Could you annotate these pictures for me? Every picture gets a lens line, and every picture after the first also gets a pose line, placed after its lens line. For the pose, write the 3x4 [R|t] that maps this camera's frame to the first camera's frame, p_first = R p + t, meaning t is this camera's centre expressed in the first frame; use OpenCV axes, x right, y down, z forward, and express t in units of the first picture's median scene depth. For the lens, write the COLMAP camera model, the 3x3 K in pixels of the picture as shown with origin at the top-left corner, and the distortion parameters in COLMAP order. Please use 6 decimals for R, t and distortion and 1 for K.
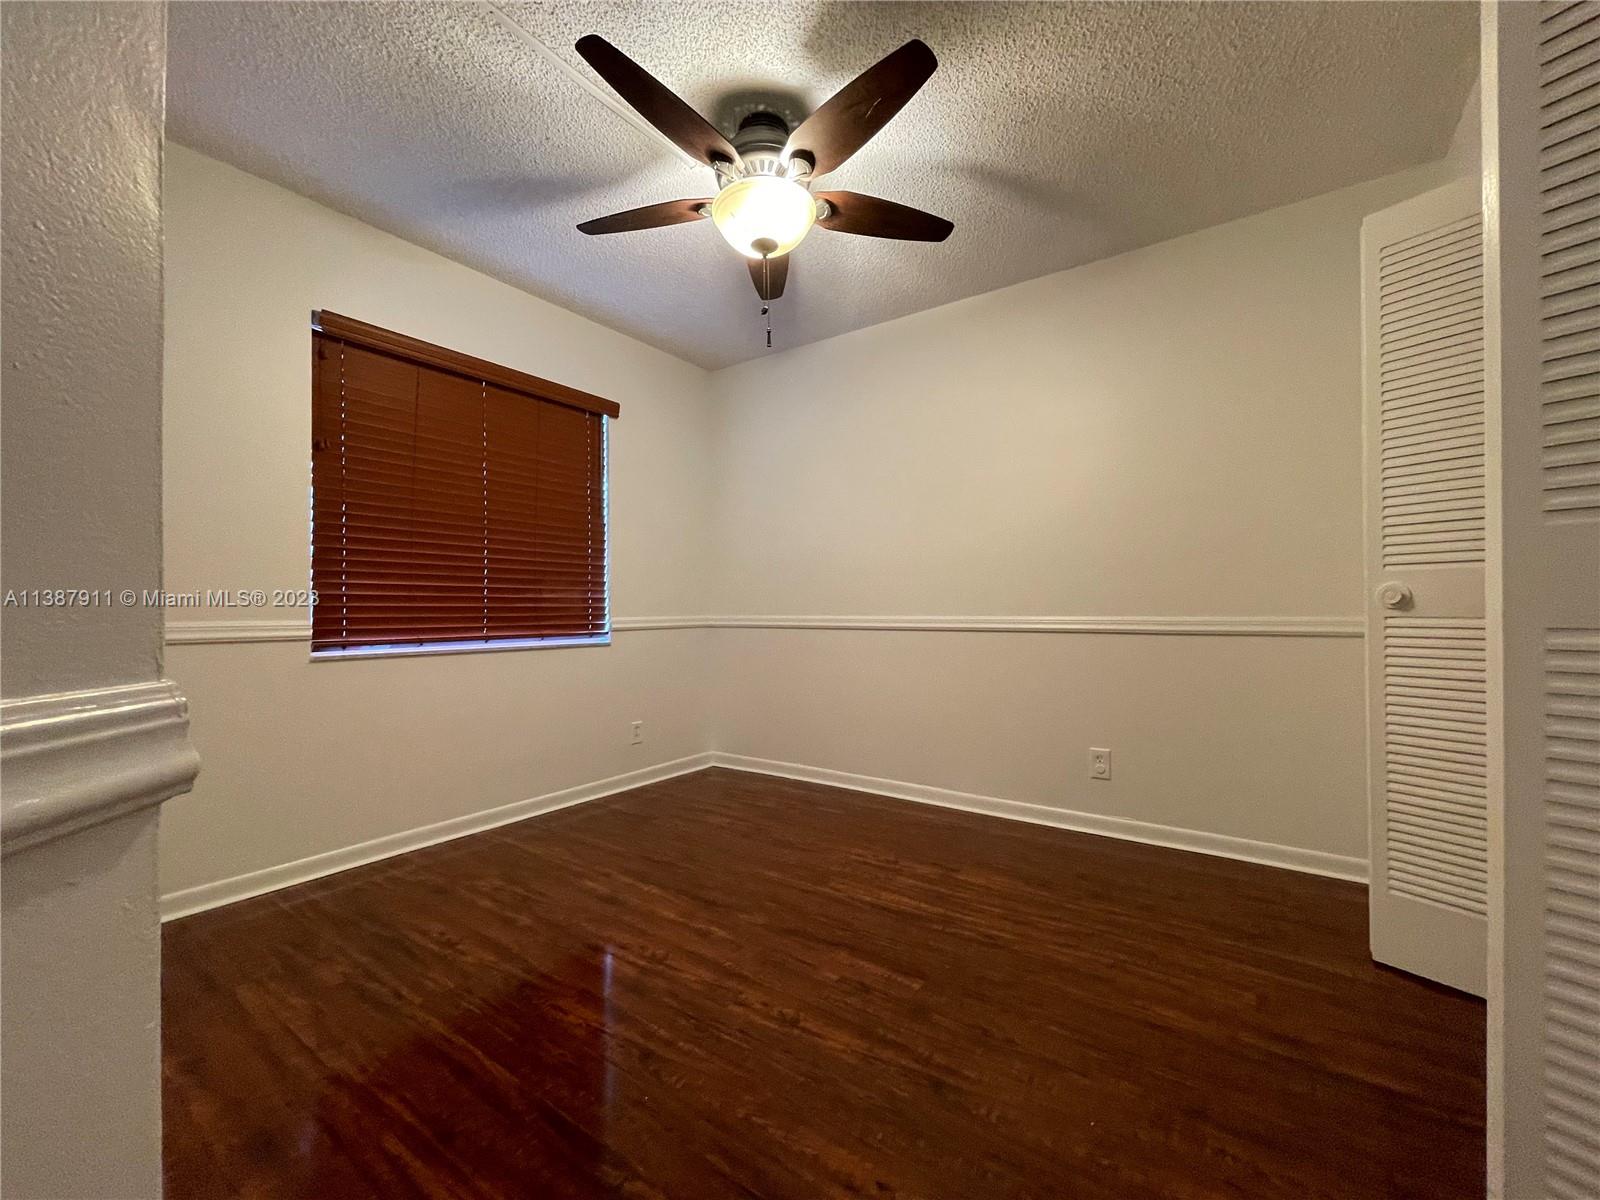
lens RADIAL K [[647.8, 0, 798.7], [0, 647.8, 602.4], [0, 0, 1]] dist [0.002748, 0.000529]
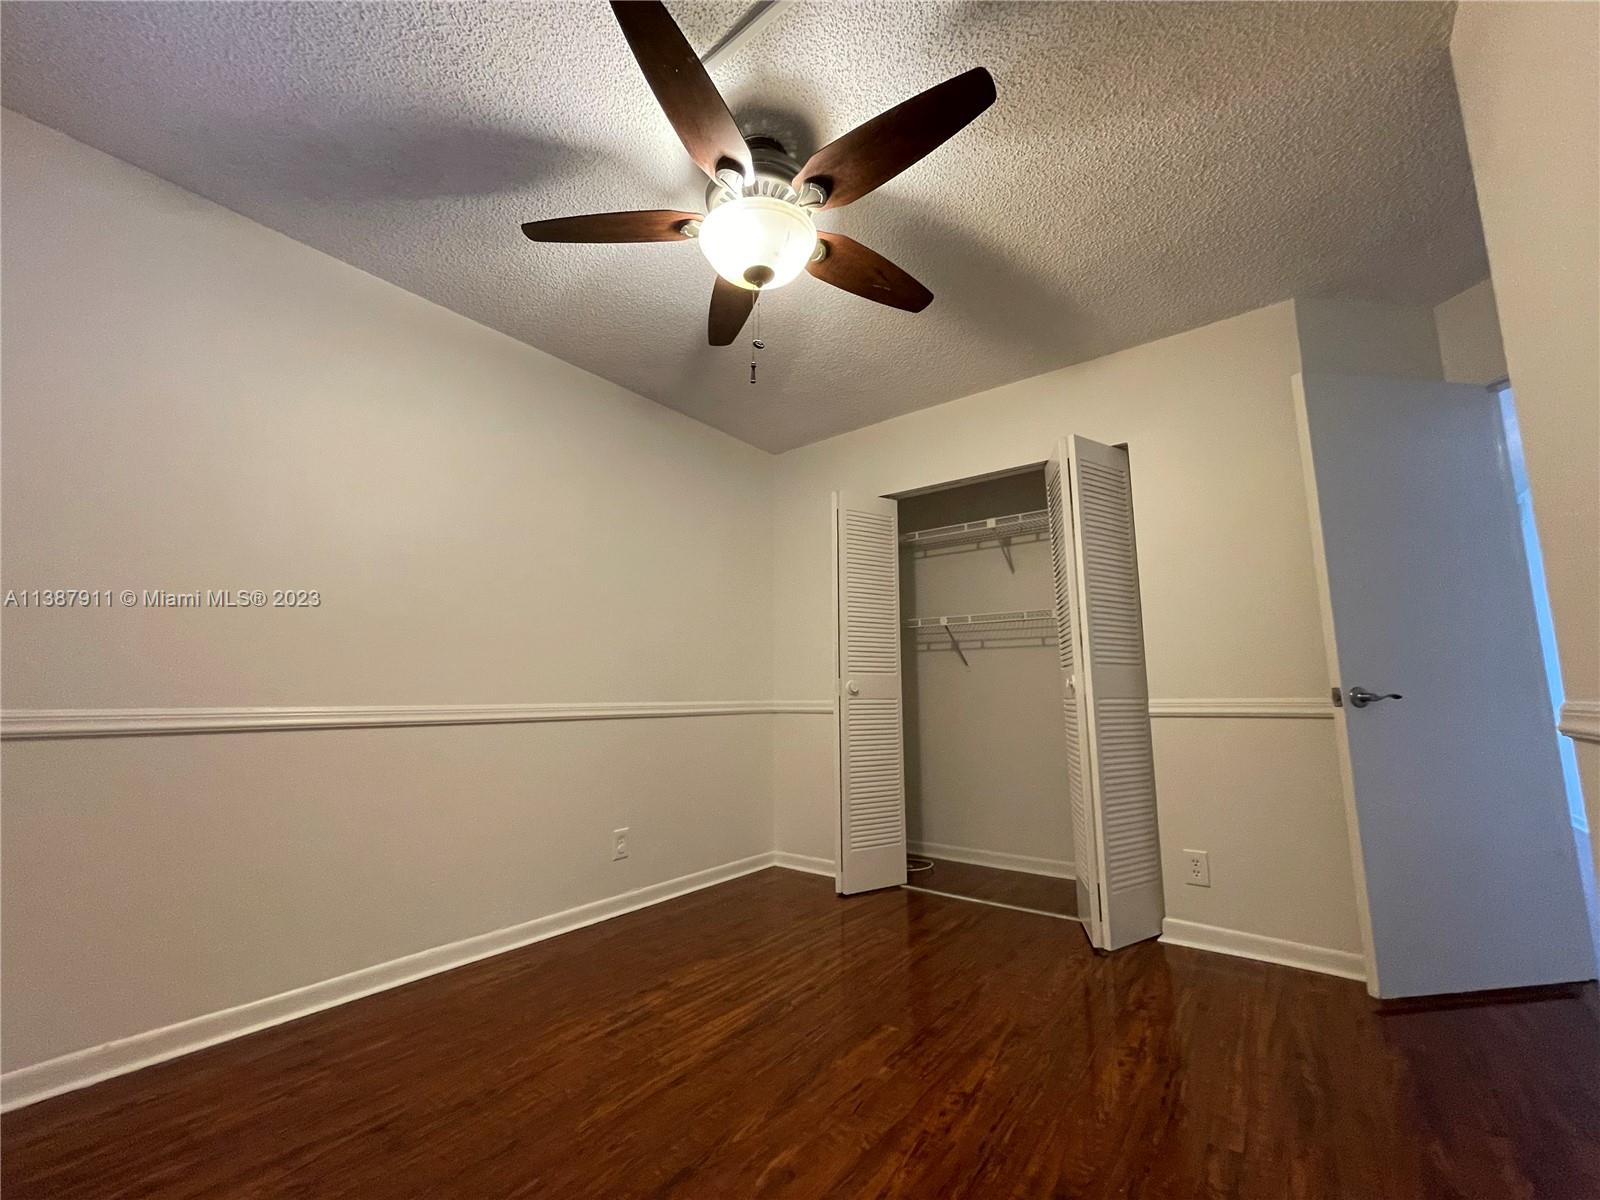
lens RADIAL K [[647.8, 0, 798.7], [0, 647.8, 602.4], [0, 0, 1]] dist [0.002748, 0.000529]
pose [[0.038032, 0.151538, 0.987719, -0.846102], [-0.009405, 0.988445, -0.151287, 0.023008], [-0.999232, -0.003536, 0.039018, 0.900579]]
